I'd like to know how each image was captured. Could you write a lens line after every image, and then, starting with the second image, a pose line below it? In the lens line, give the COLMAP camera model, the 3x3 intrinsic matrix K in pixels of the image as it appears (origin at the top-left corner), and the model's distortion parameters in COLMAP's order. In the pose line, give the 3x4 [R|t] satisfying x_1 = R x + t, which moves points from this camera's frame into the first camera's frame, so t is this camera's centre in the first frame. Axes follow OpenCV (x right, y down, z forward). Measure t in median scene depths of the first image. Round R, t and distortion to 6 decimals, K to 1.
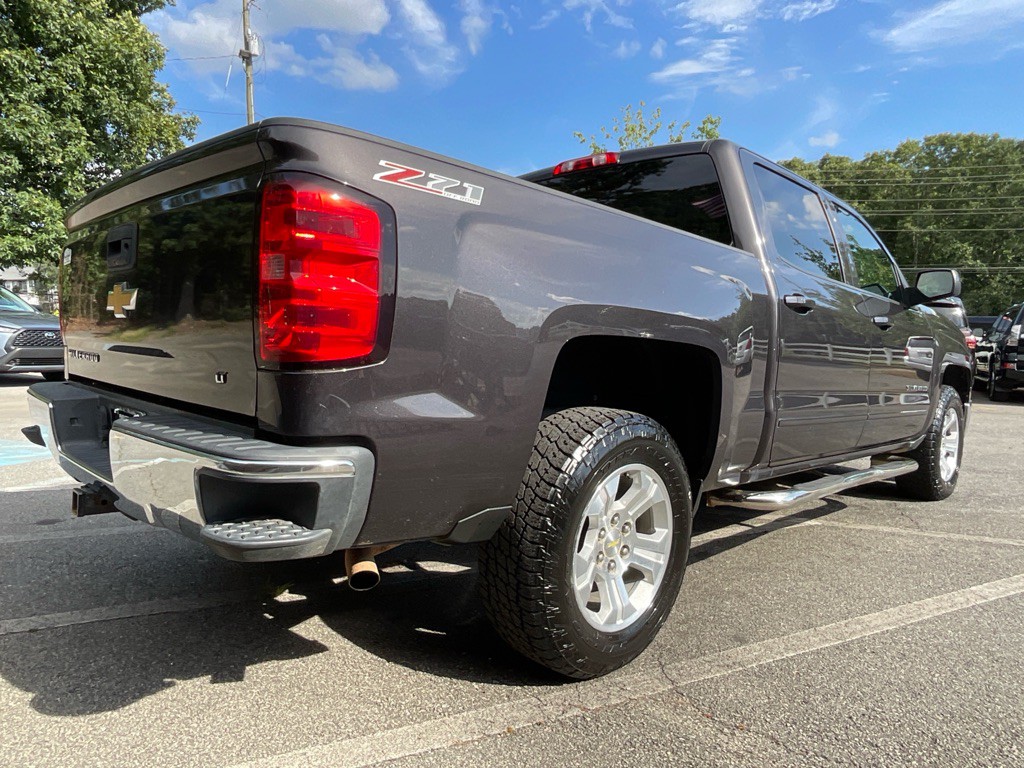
lens RADIAL K [[694.0, 0, 514.7], [0, 694.0, 395.3], [0, 0, 1]] dist [-0.004535, -0.002458]
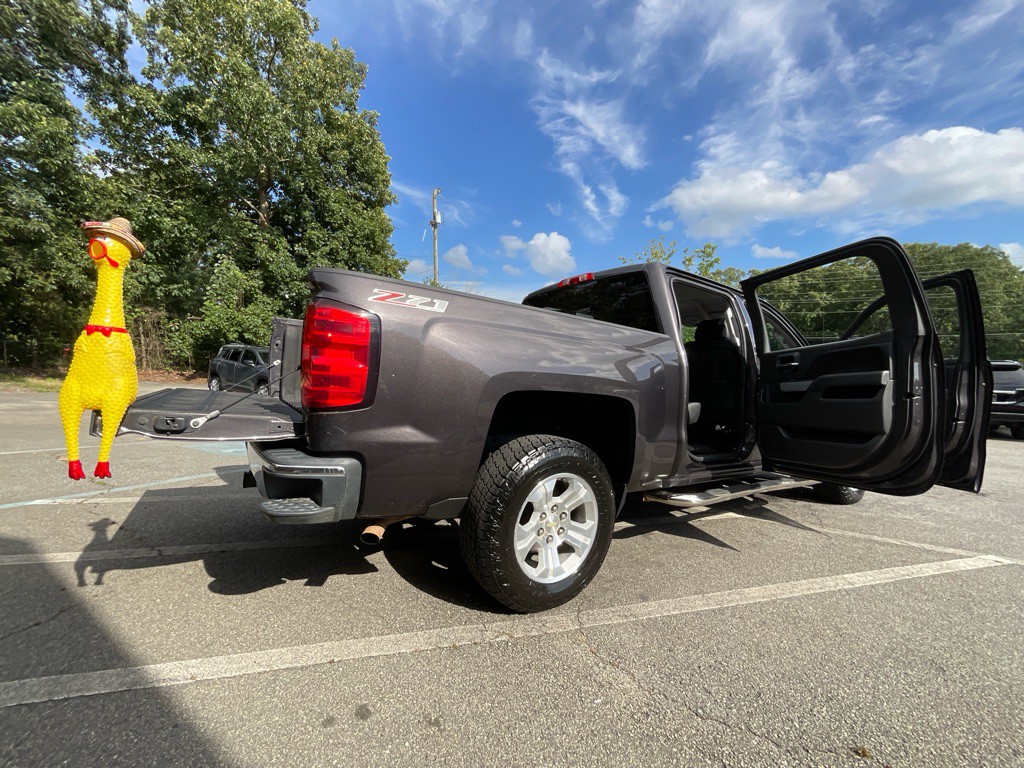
lens RADIAL K [[420.9, 0, 512.0], [0, 420.9, 384.0], [0, 0, 1]] dist [0.000326, -0.000047]
pose [[0.980787, 0.007845, -0.194926, 0.239226], [-0.022979, 0.996881, -0.075501, -0.024443], [0.193726, 0.078530, 0.977908, 0.048071]]
